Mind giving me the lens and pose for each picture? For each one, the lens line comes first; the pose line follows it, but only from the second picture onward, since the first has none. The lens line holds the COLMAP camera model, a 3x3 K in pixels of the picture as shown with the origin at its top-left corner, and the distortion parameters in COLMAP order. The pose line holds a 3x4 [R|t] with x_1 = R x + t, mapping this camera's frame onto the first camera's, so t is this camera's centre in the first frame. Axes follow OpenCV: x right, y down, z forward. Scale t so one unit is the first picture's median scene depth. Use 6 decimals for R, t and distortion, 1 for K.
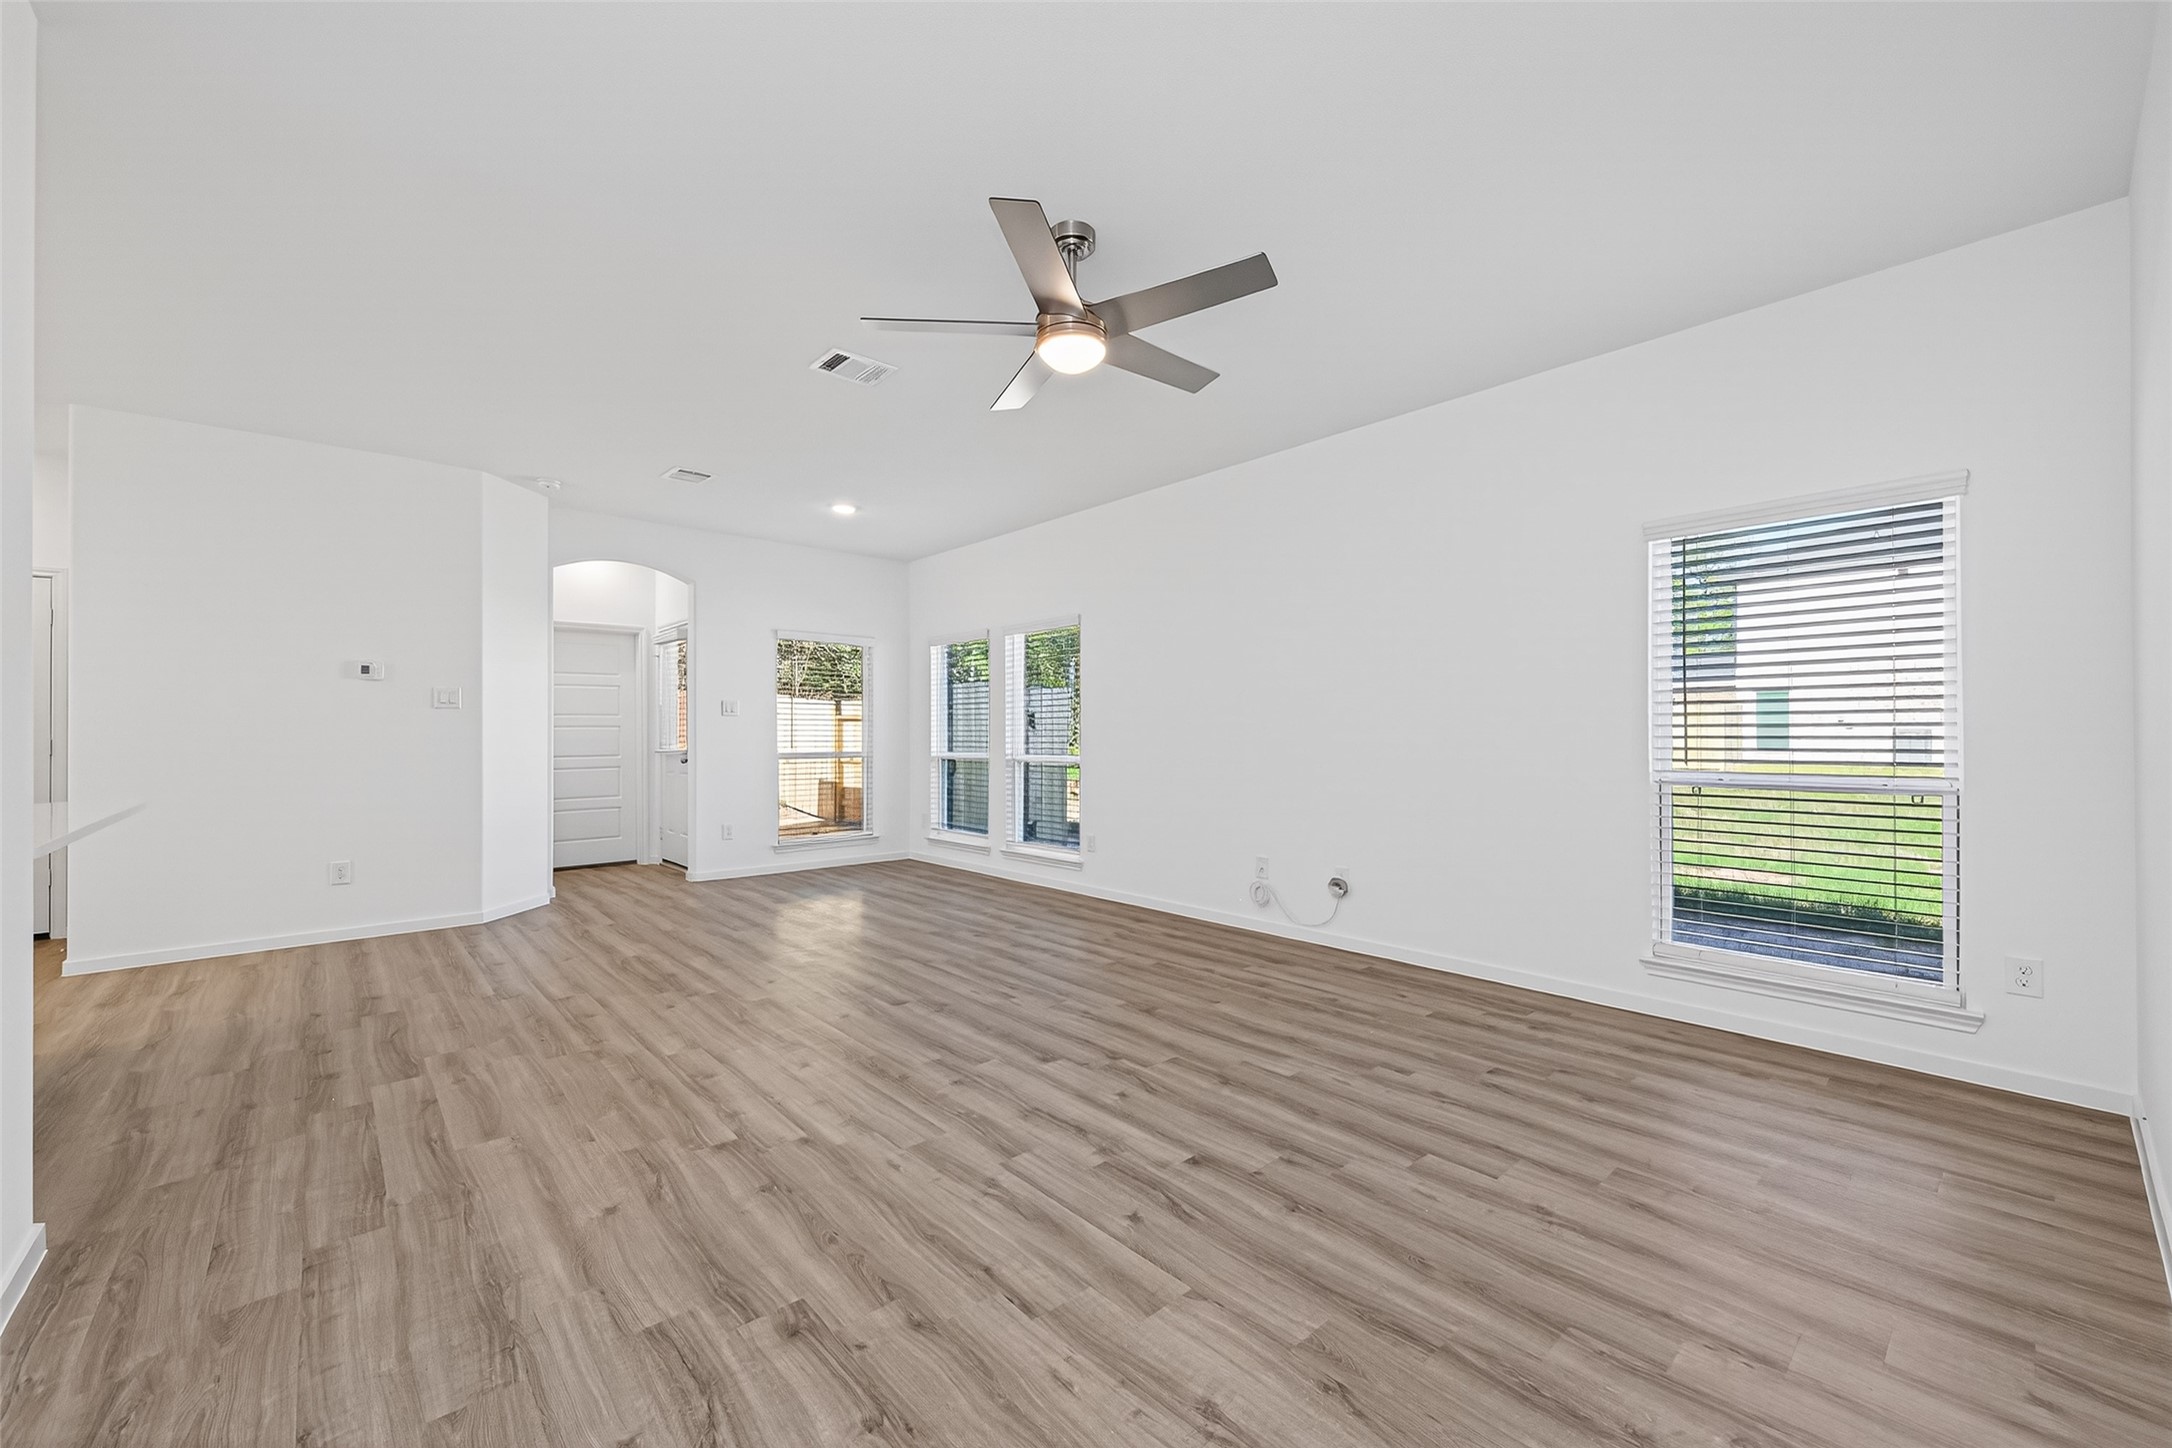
lens RADIAL K [[851.3, 0, 1075.4], [0, 851.3, 731.1], [0, 0, 1]] dist [0.010161, -0.000363]
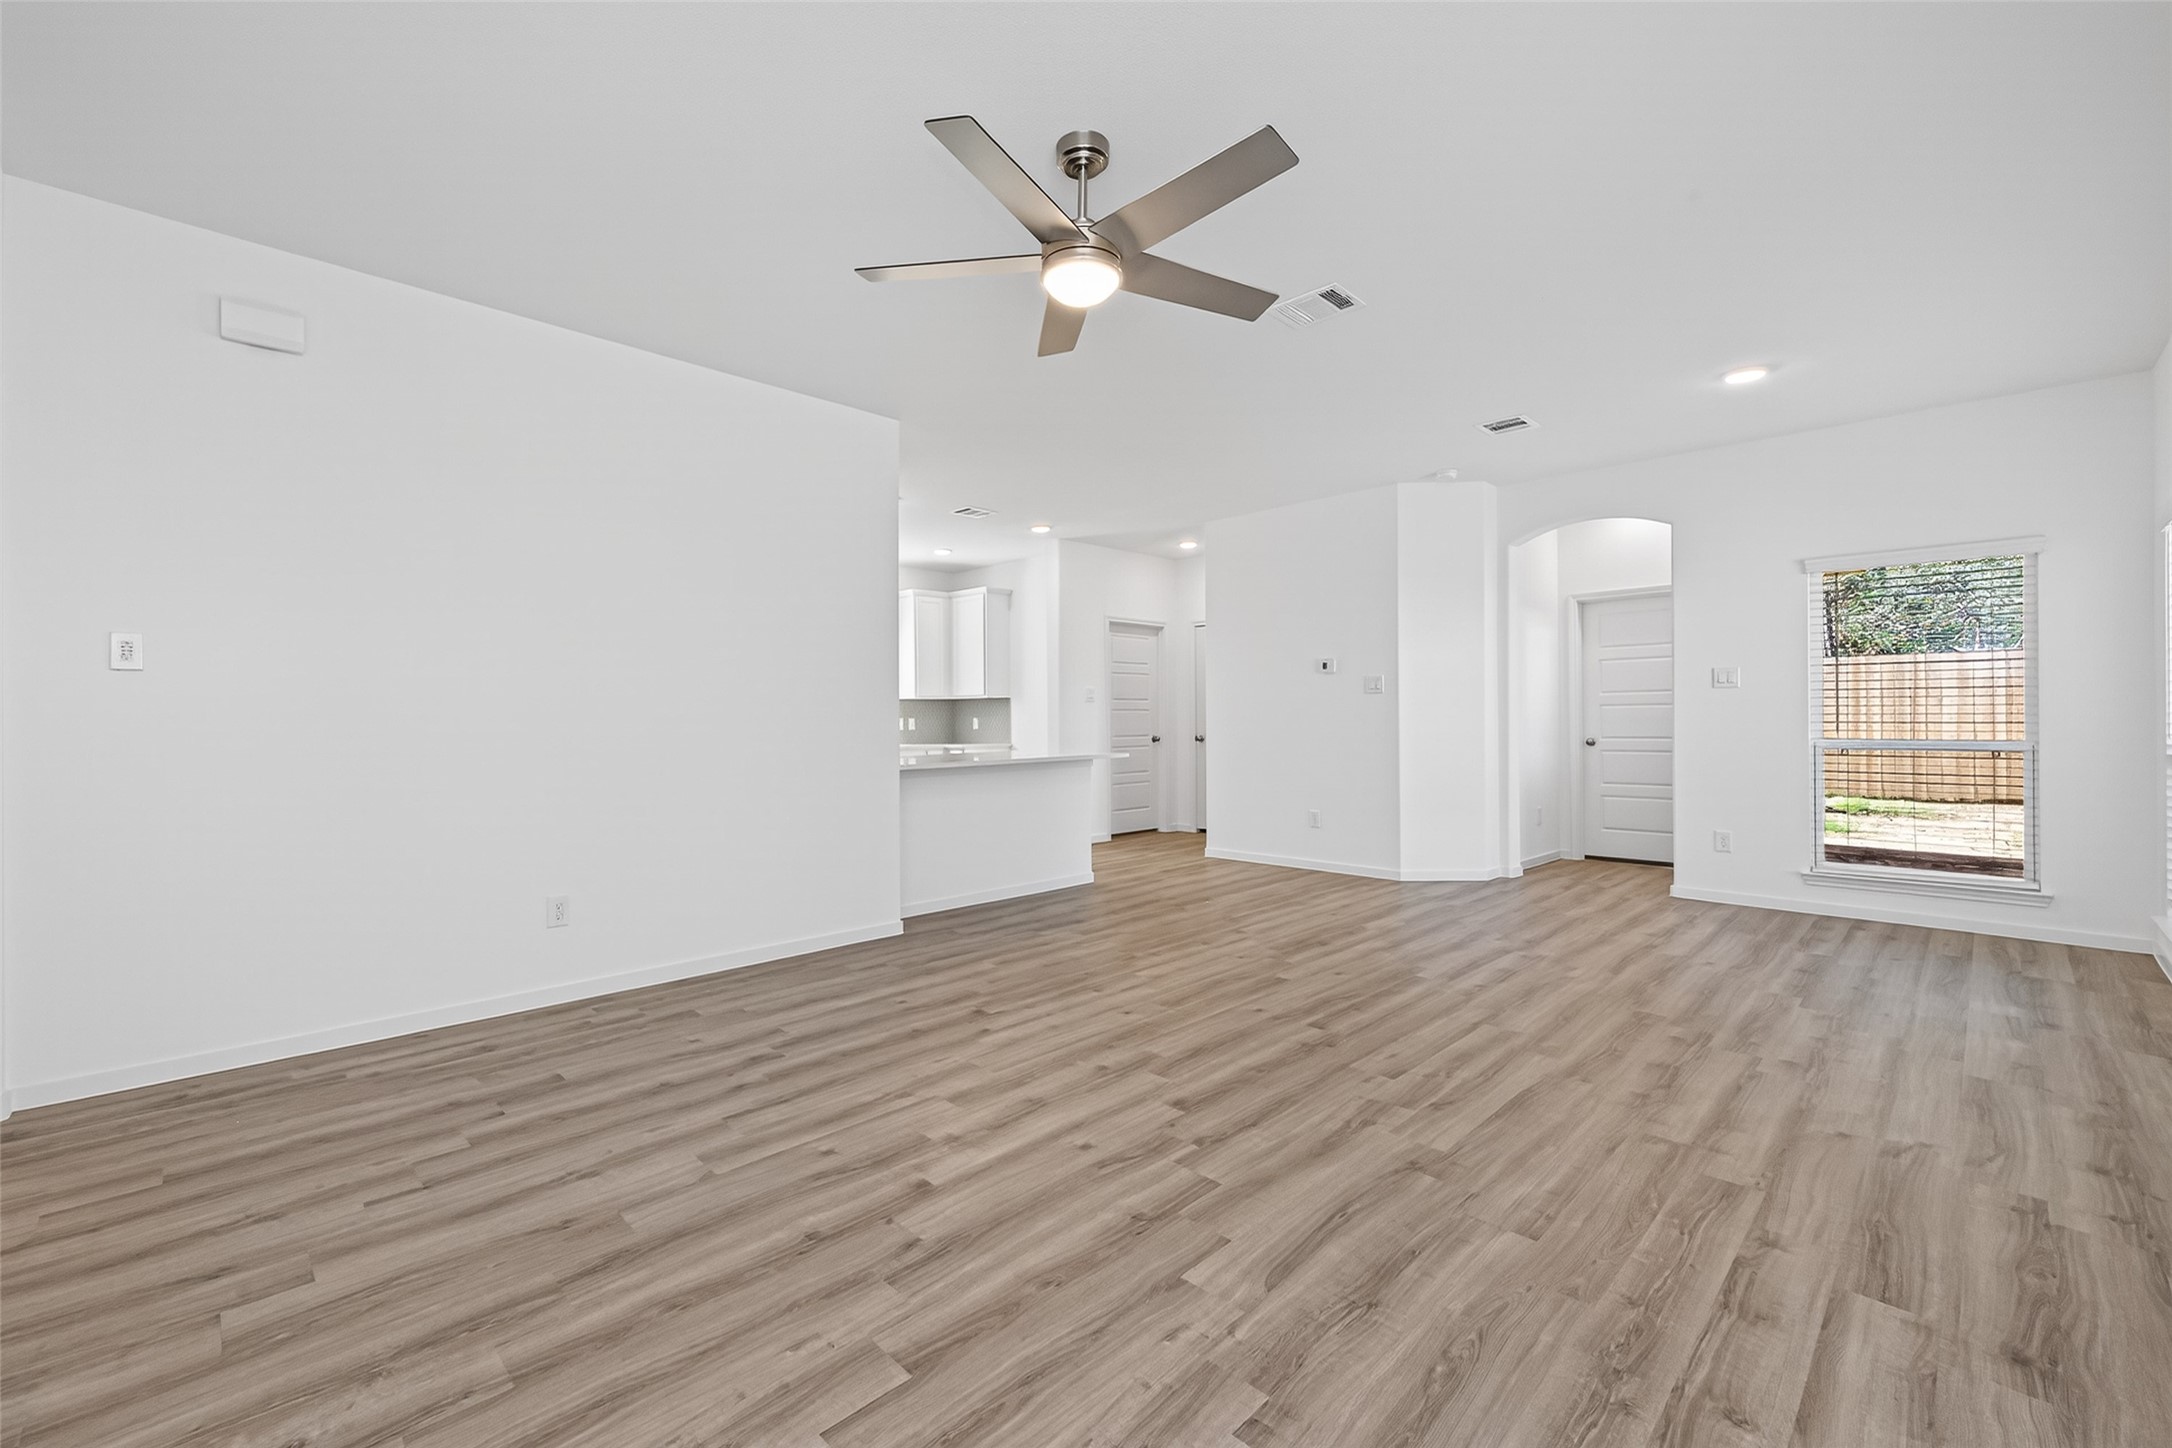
lens RADIAL K [[894.7, 0, 1035.5], [0, 894.7, 705.4], [0, 0, 1]] dist [0.004709, 0.000254]
pose [[0.034406, -0.015207, -0.999292, 0.888974], [0.009259, 0.999846, -0.014897, 0.006991], [0.999365, -0.008740, 0.034542, 0.878142]]
